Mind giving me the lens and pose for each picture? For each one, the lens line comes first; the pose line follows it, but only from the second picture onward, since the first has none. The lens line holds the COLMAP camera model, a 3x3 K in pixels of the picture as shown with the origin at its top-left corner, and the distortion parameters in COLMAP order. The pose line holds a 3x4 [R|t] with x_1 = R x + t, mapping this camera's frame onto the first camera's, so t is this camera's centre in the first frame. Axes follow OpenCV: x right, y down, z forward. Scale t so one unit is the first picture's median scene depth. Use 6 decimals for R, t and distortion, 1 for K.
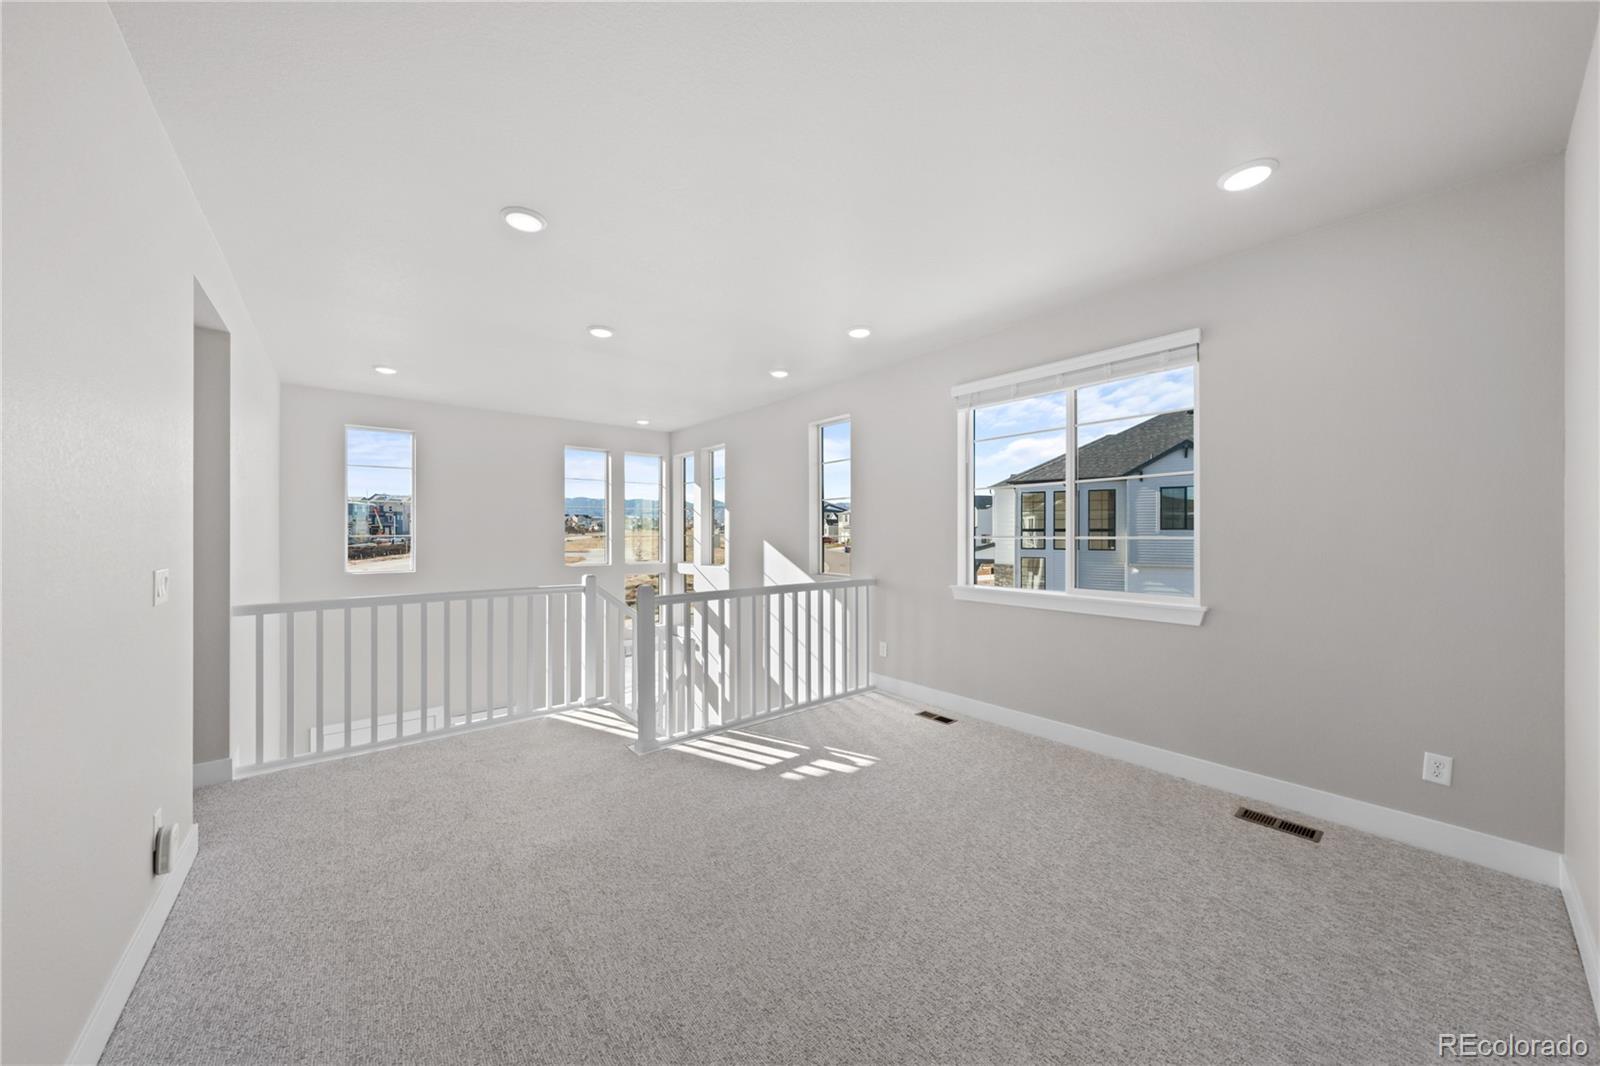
lens RADIAL K [[555.6, 0, 803.8], [0, 555.6, 532.2], [0, 0, 1]] dist [-0.004084, 0.000954]
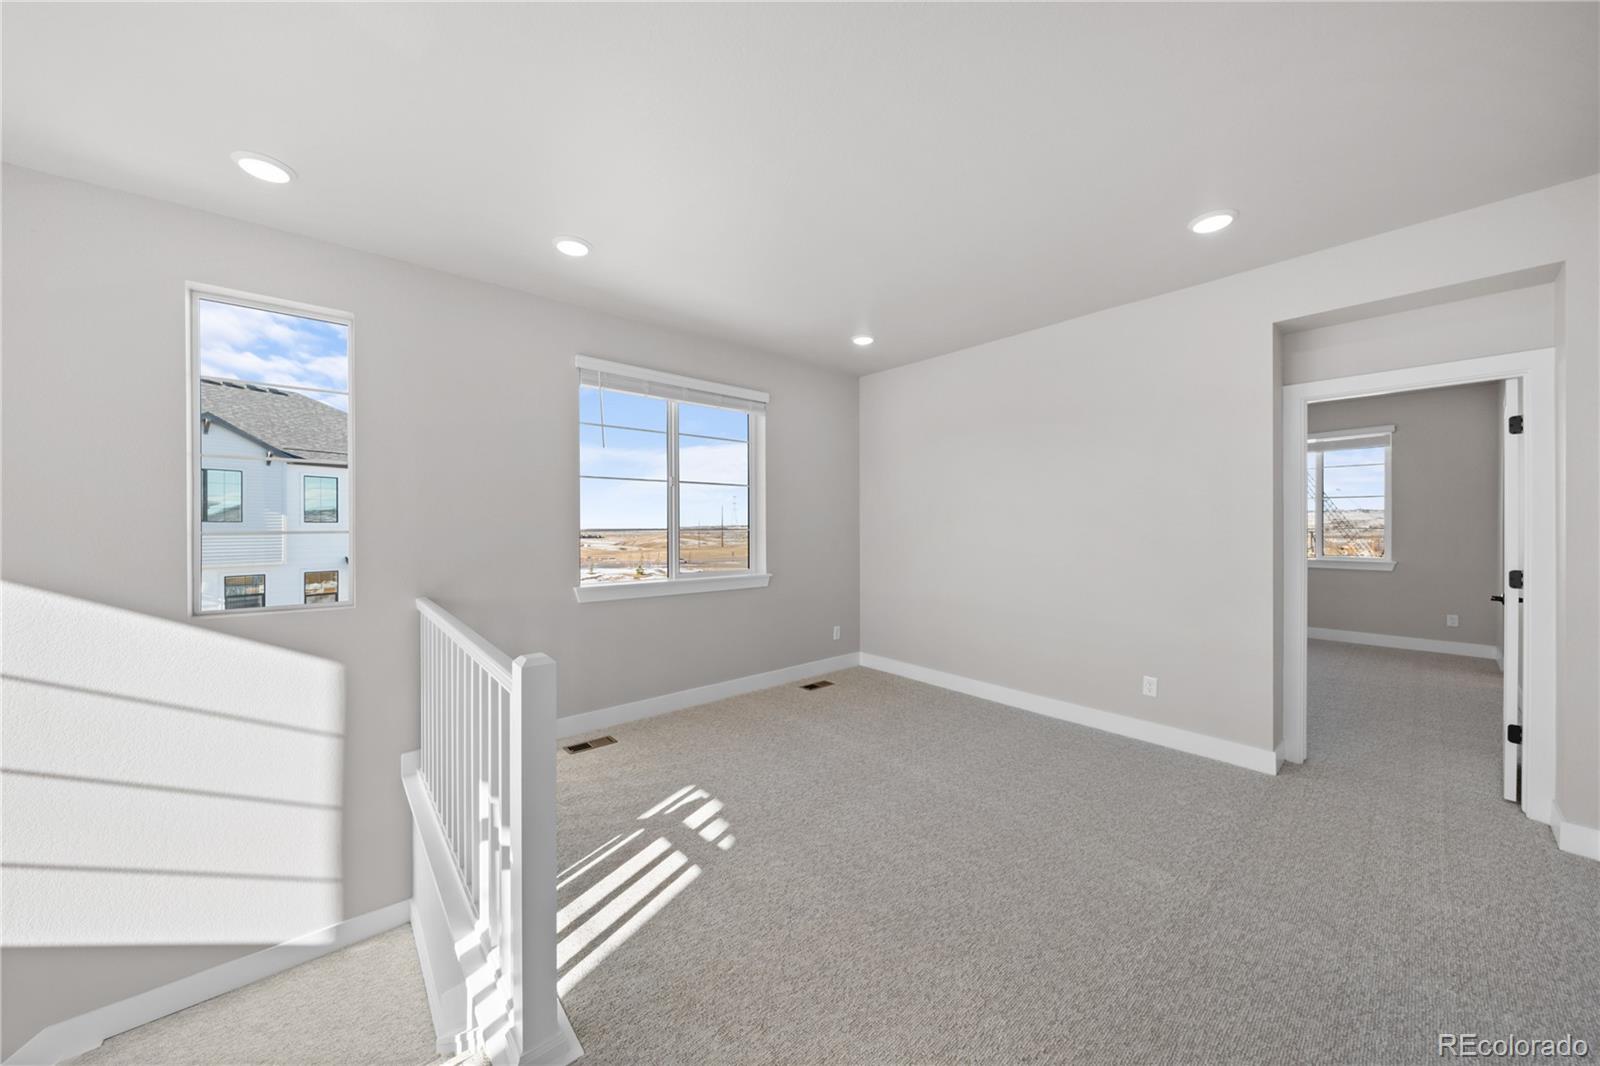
lens RADIAL K [[555.6, 0, 785.9], [0, 555.6, 525.8], [0, 0, 1]] dist [-0.004084, 0.000954]
pose [[-0.025619, -0.000791, 0.999671, -0.590793], [-0.002679, 0.999996, 0.000723, -0.000761], [-0.999668, -0.002660, -0.025621, 0.699167]]
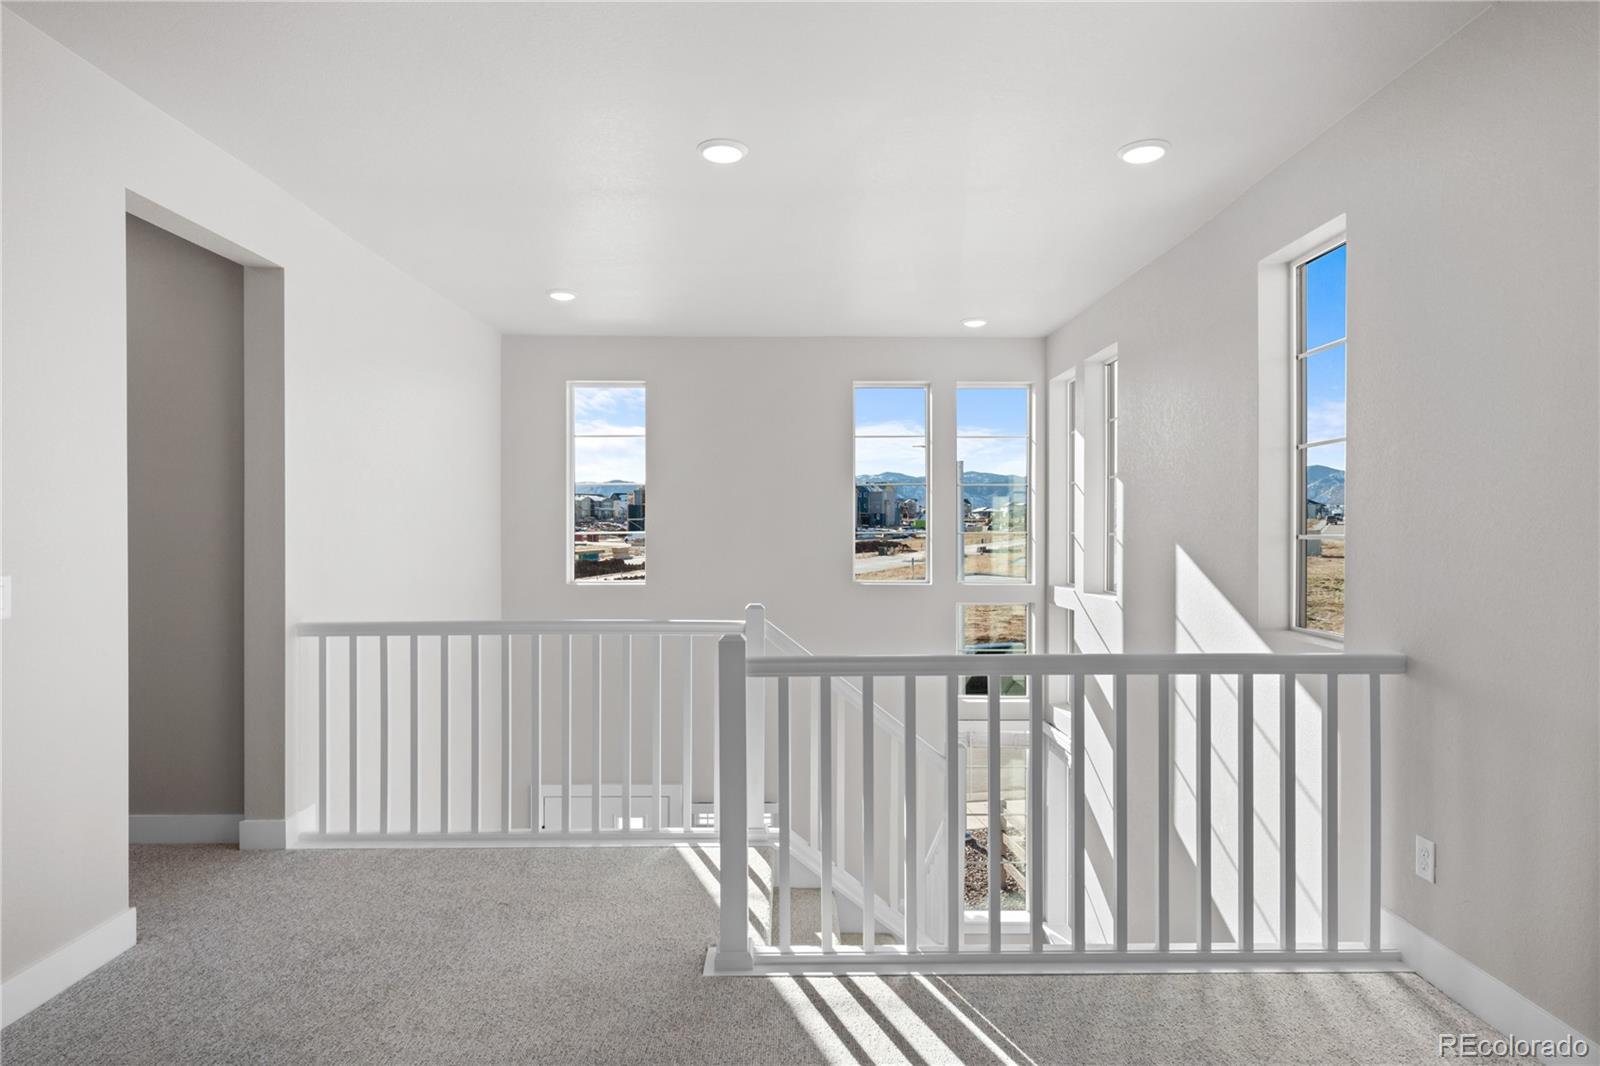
lens RADIAL K [[910.0, 0, 787.7], [0, 910.0, 534.6], [0, 0, 1]] dist [0.001106, 0.000417]
pose [[0.770873, 0.004337, -0.636974, 0.226786], [0.000538, 0.999972, 0.007460, 0.000450], [0.636989, -0.006093, 0.770849, 0.339482]]
